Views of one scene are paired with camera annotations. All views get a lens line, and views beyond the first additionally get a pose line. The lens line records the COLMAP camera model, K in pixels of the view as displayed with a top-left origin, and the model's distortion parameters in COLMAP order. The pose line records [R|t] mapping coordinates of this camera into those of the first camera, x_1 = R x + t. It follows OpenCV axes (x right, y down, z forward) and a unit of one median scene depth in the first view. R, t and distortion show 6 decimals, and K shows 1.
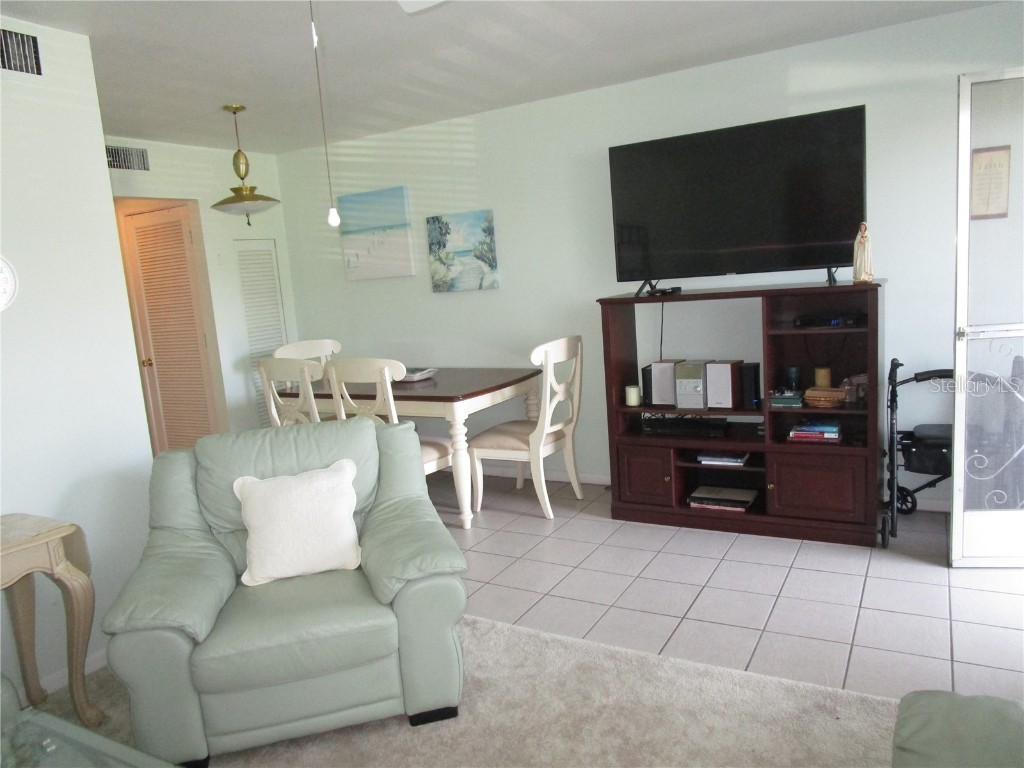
lens RADIAL K [[729.2, 0, 512.0], [0, 729.2, 384.0], [0, 0, 1]] dist [-0.028668, 0.010783]
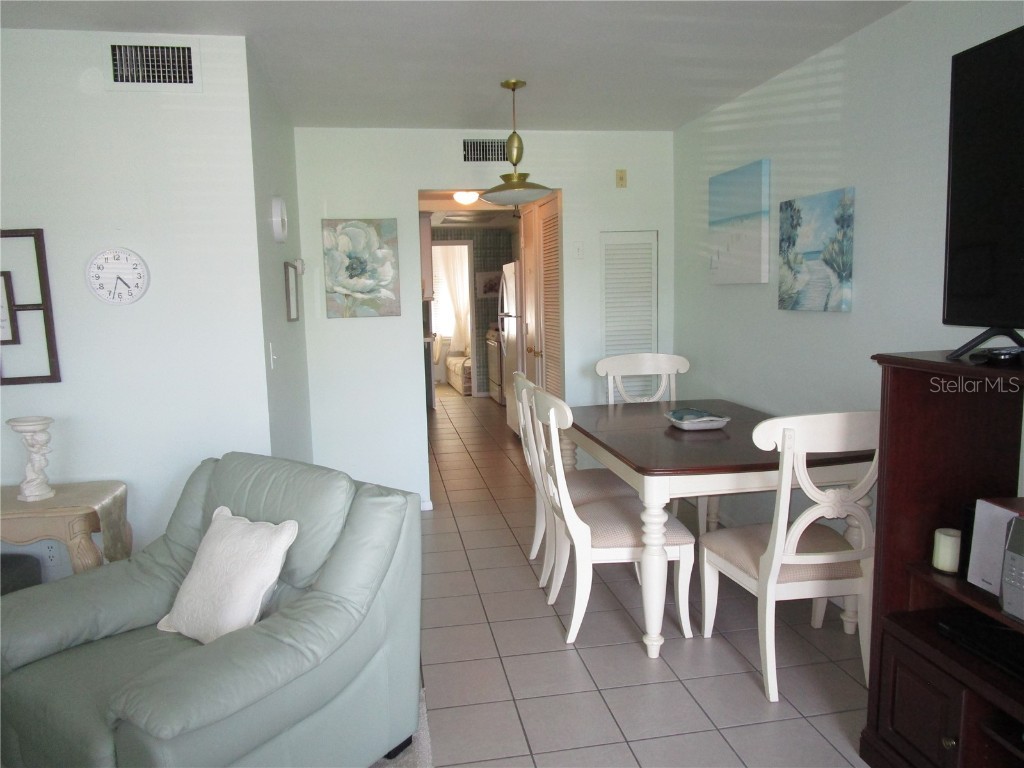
lens RADIAL K [[729.2, 0, 512.0], [0, 729.2, 384.0], [0, 0, 1]] dist [-0.028668, 0.010783]
pose [[0.640641, 0.158513, -0.751300, 0.277705], [-0.142641, 0.985996, 0.086399, -0.082224], [0.754475, 0.051816, 0.654281, 0.368488]]
